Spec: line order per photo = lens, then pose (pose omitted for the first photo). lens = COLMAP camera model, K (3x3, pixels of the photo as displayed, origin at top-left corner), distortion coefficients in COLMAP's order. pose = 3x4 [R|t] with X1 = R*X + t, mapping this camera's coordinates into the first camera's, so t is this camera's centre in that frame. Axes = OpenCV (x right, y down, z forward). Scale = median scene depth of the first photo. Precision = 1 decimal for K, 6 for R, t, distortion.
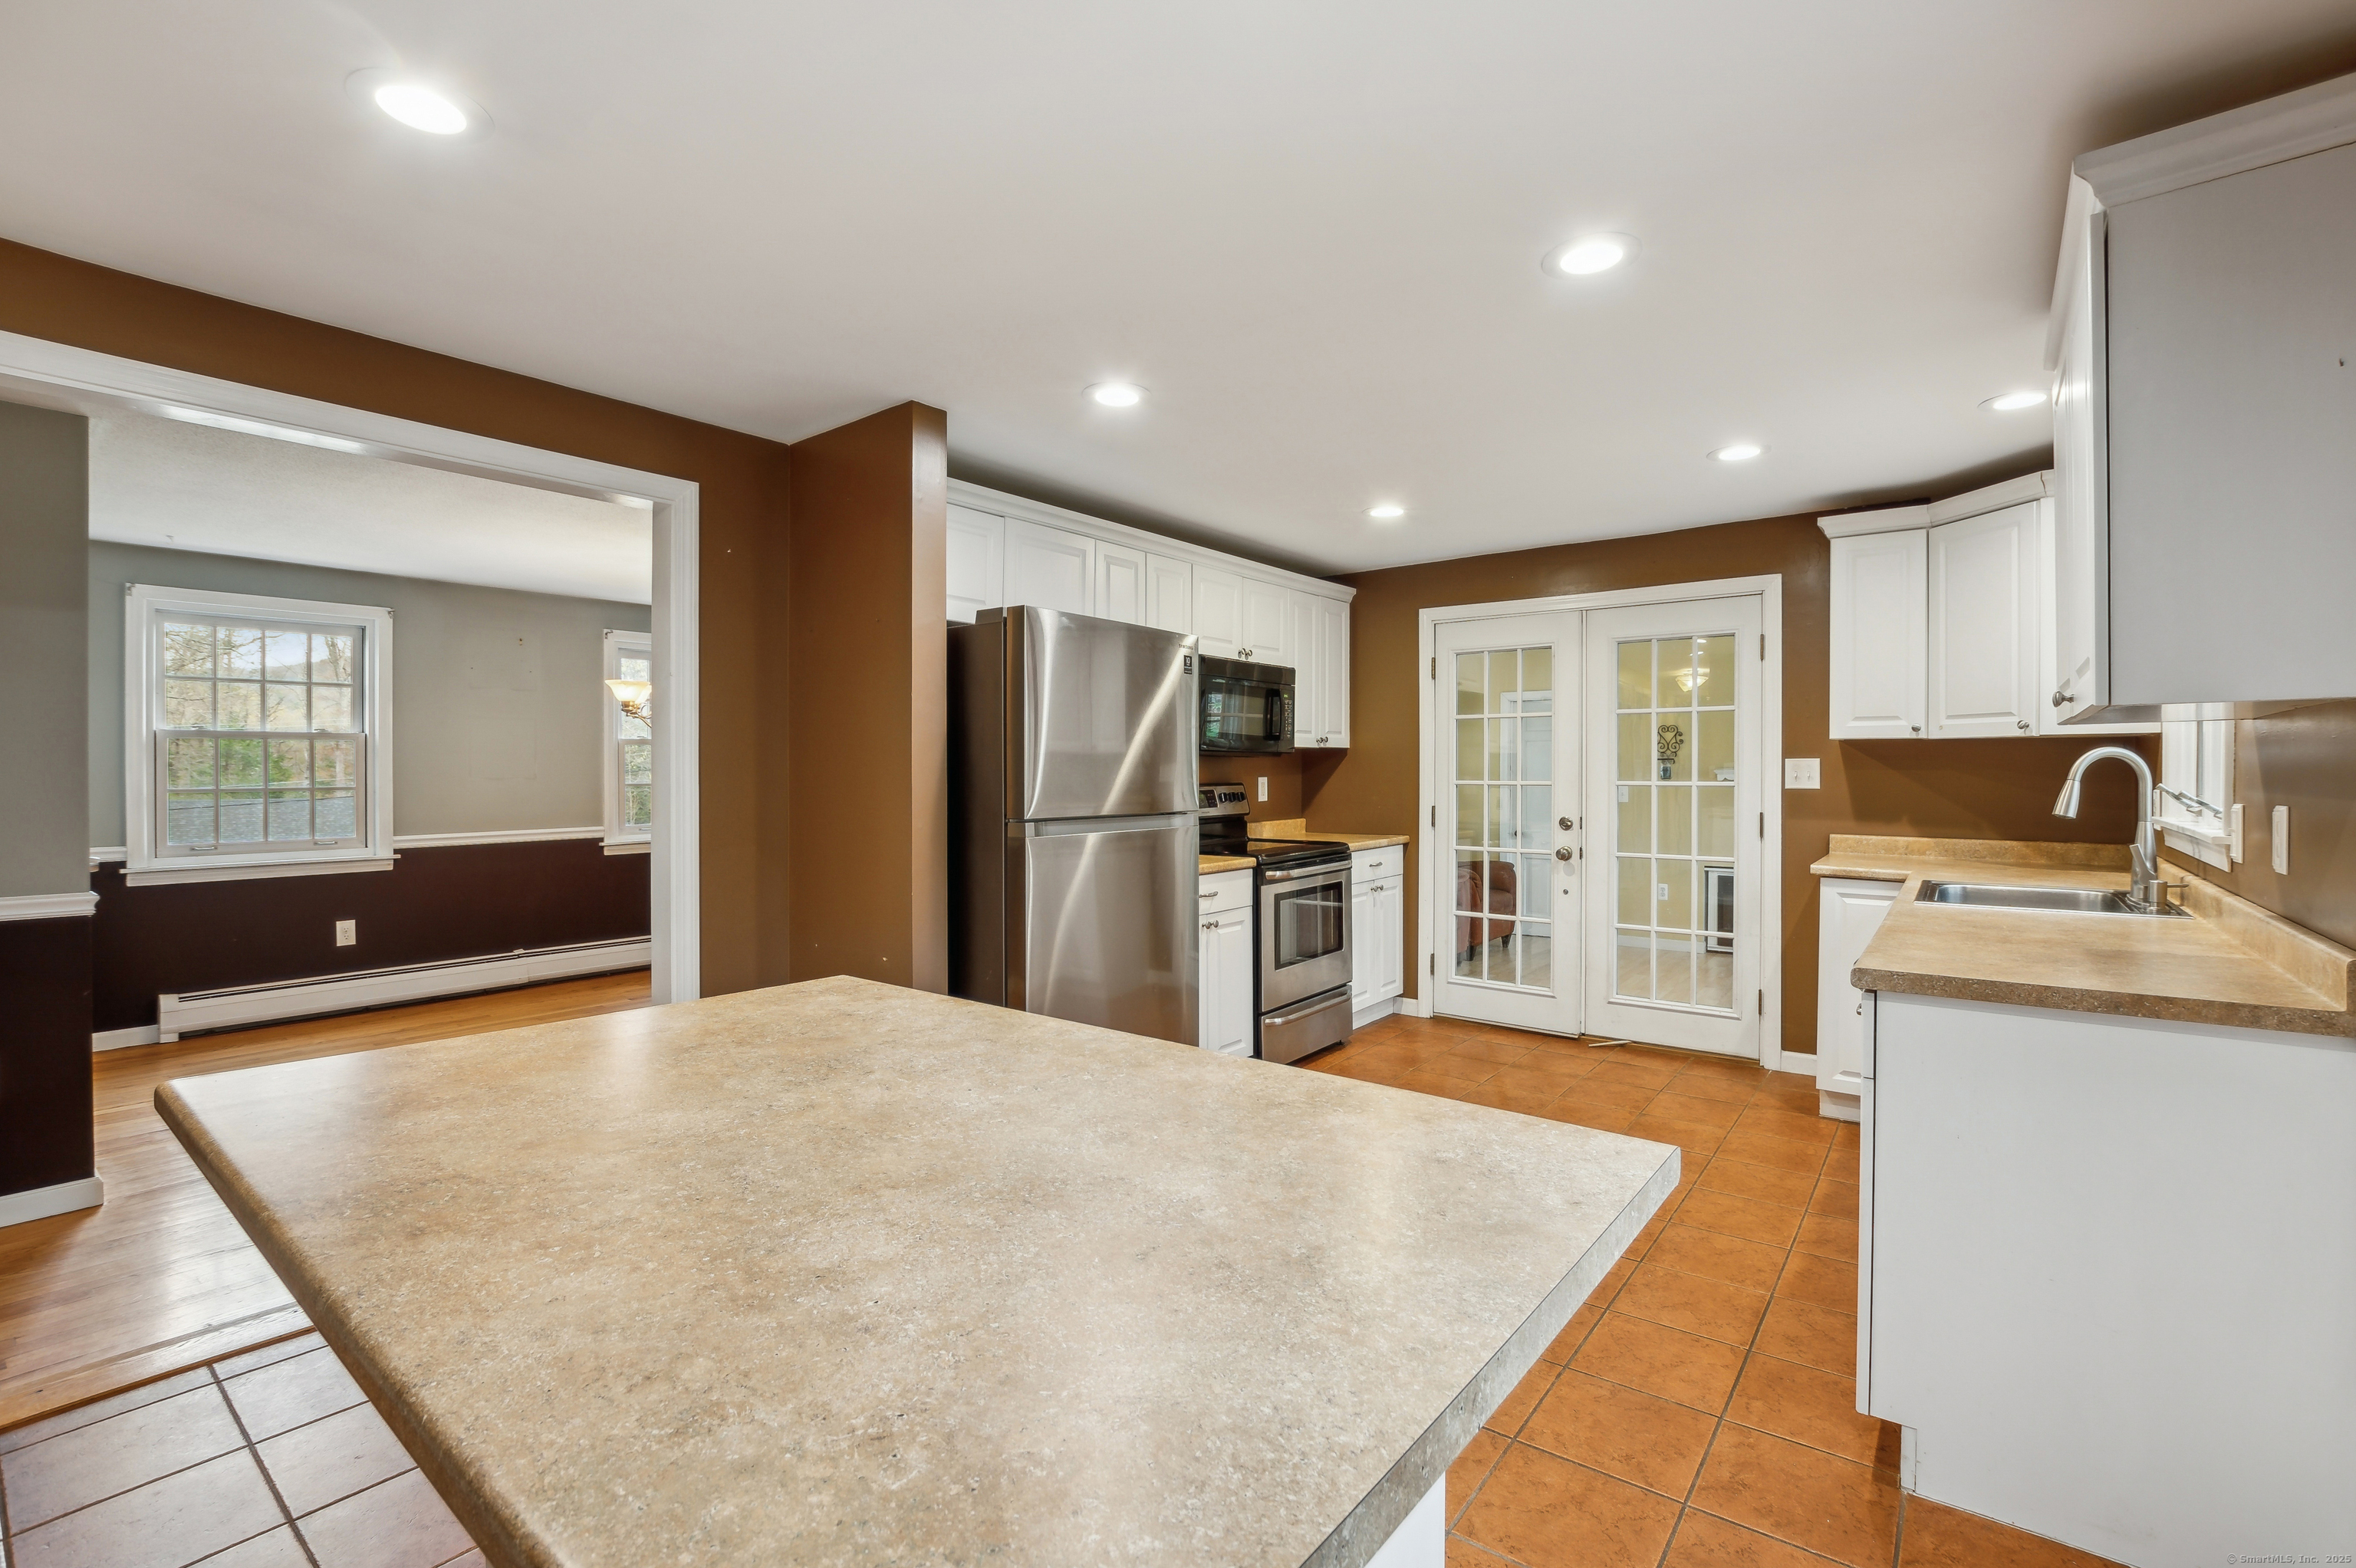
lens RADIAL K [[1049.3, 0, 1182.6], [0, 1049.3, 779.3], [0, 0, 1]] dist [-0.026177, 0.000537]
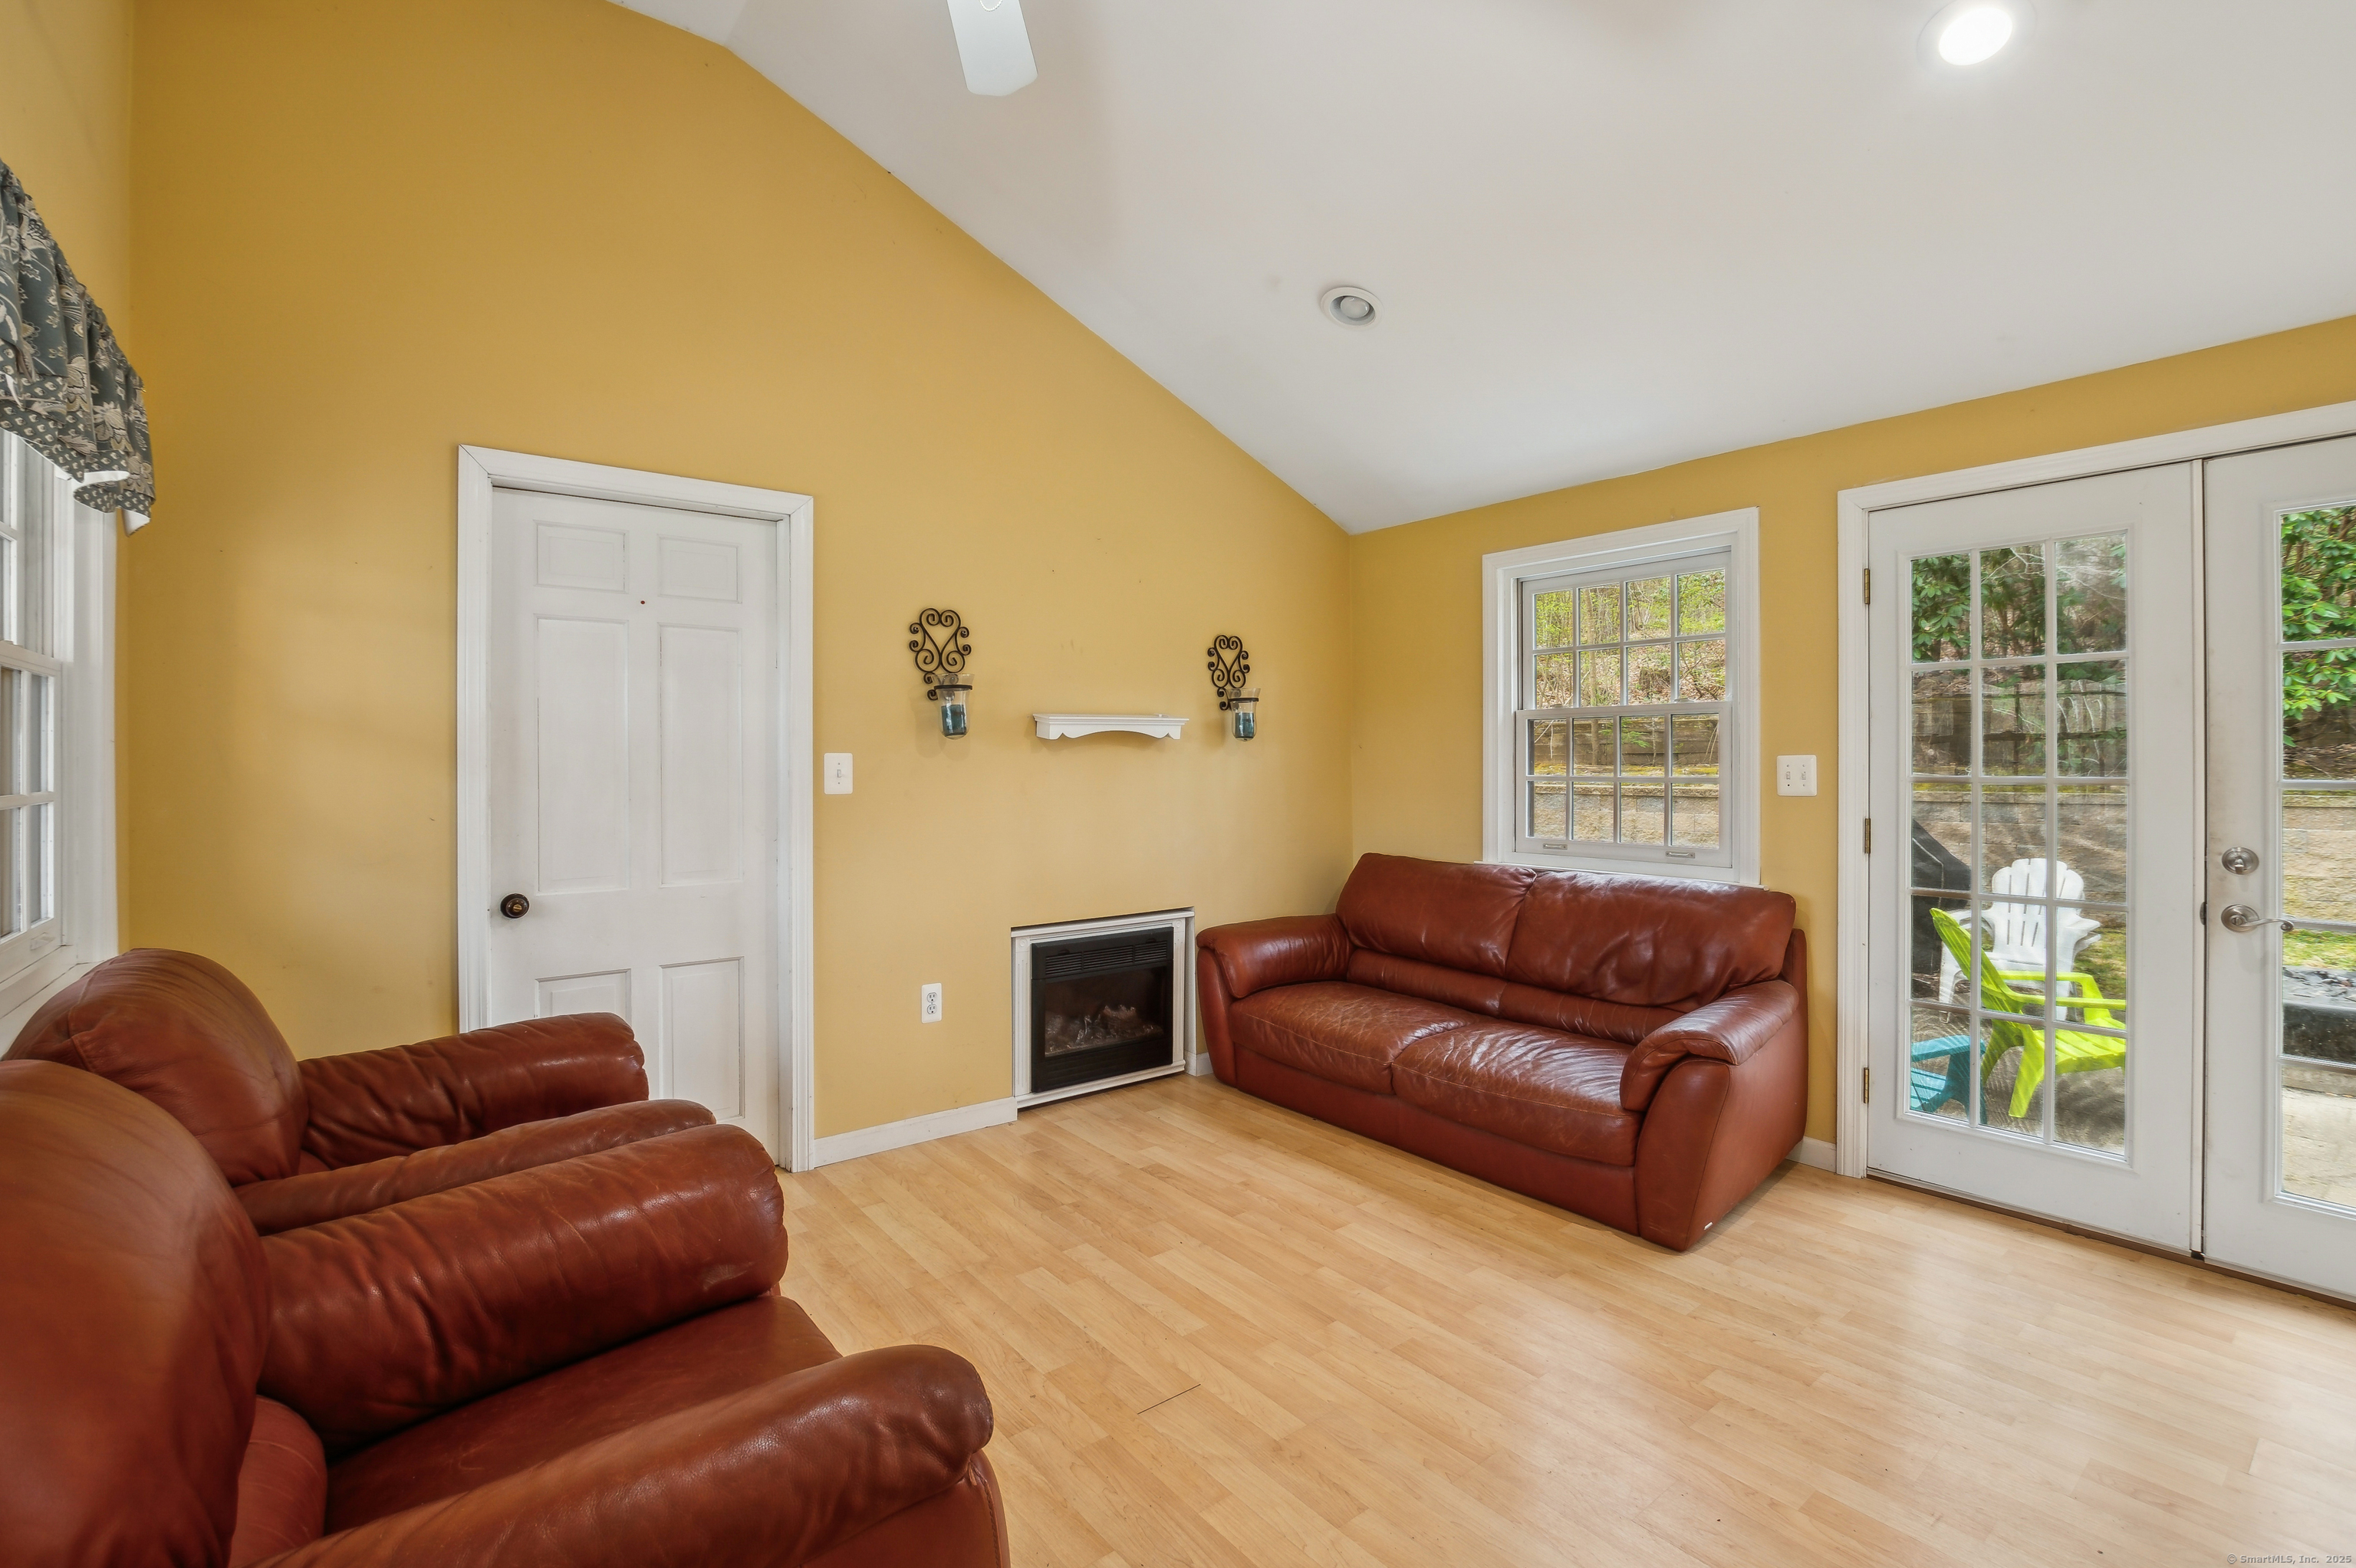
lens RADIAL K [[1051.0, 0, 1178.0], [0, 1051.0, 769.0], [0, 0, 1]] dist [-0.026832, 0.001293]
pose [[0.254771, -0.003102, 0.966997, 0.142210], [0.013213, 0.999913, -0.000273, 0.027067], [-0.966911, 0.012847, 0.254789, 1.538476]]
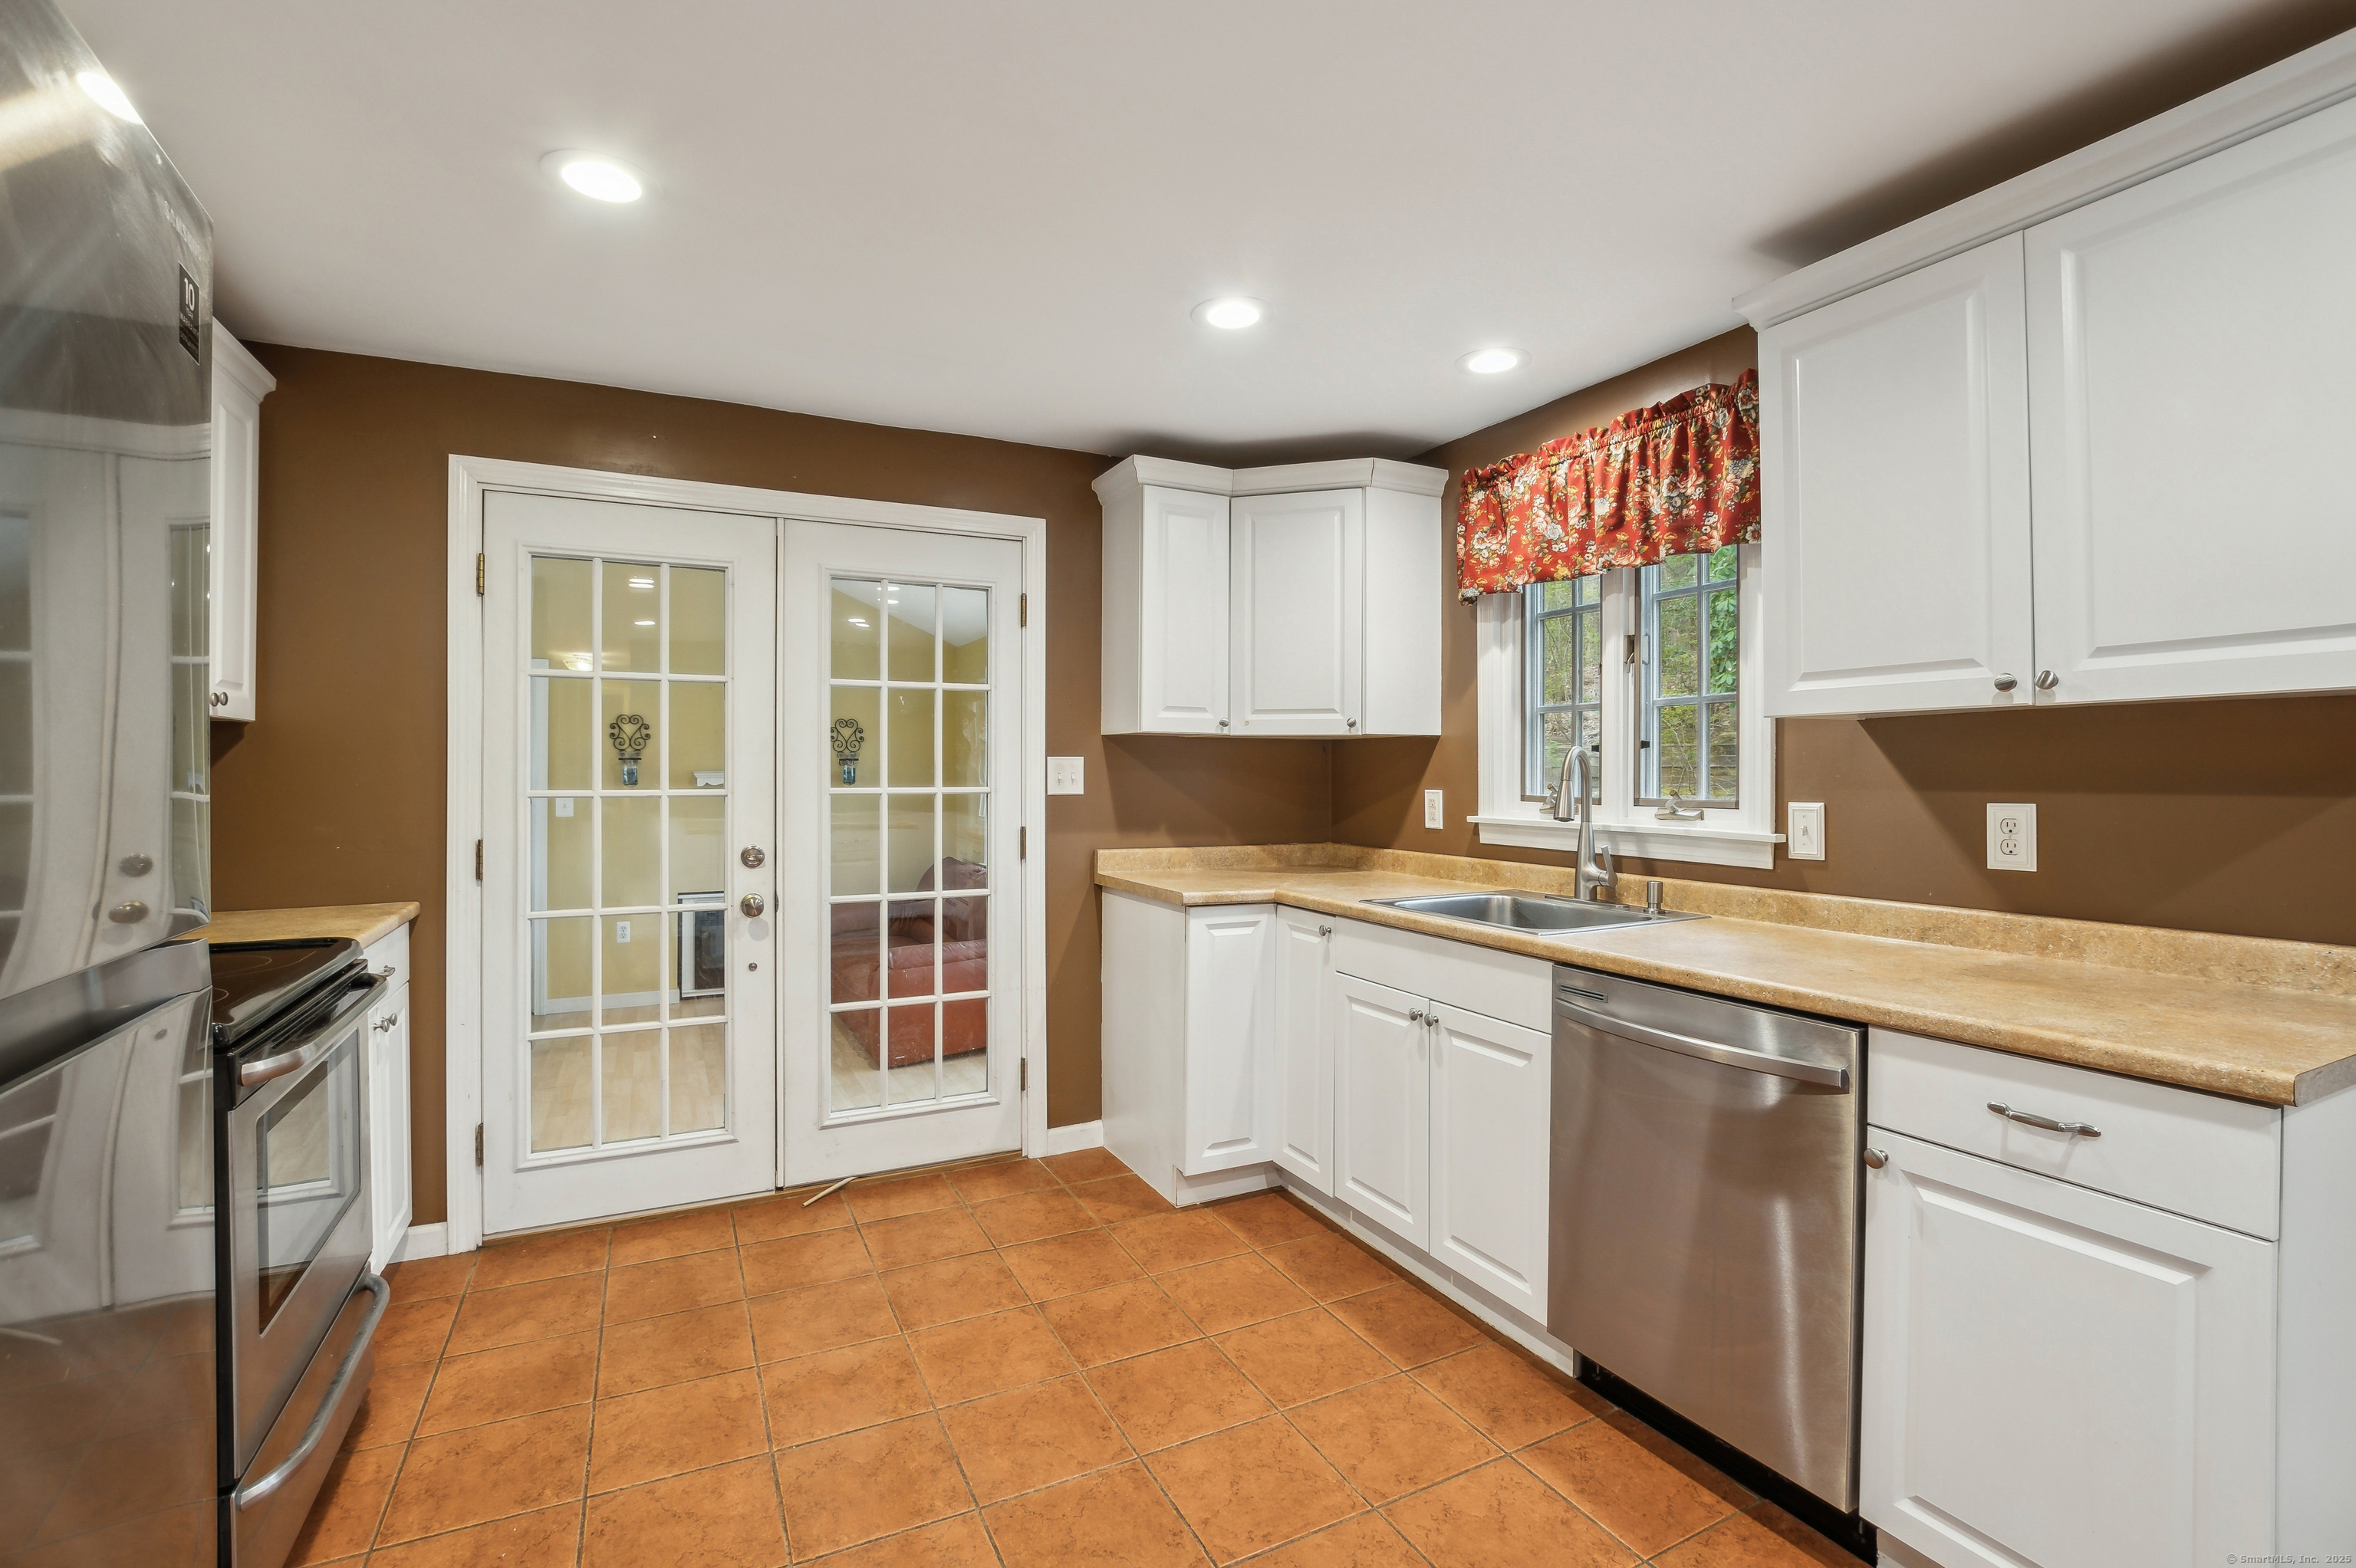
lens RADIAL K [[1038.2, 0, 1186.1], [0, 1038.2, 769.8], [0, 0, 1]] dist [-0.029935, 0.000591]
pose [[0.432663, 0.005805, 0.901537, -0.083756], [0.008317, 0.999911, -0.010430, -0.001126], [-0.901517, 0.012011, 0.432576, 0.578640]]
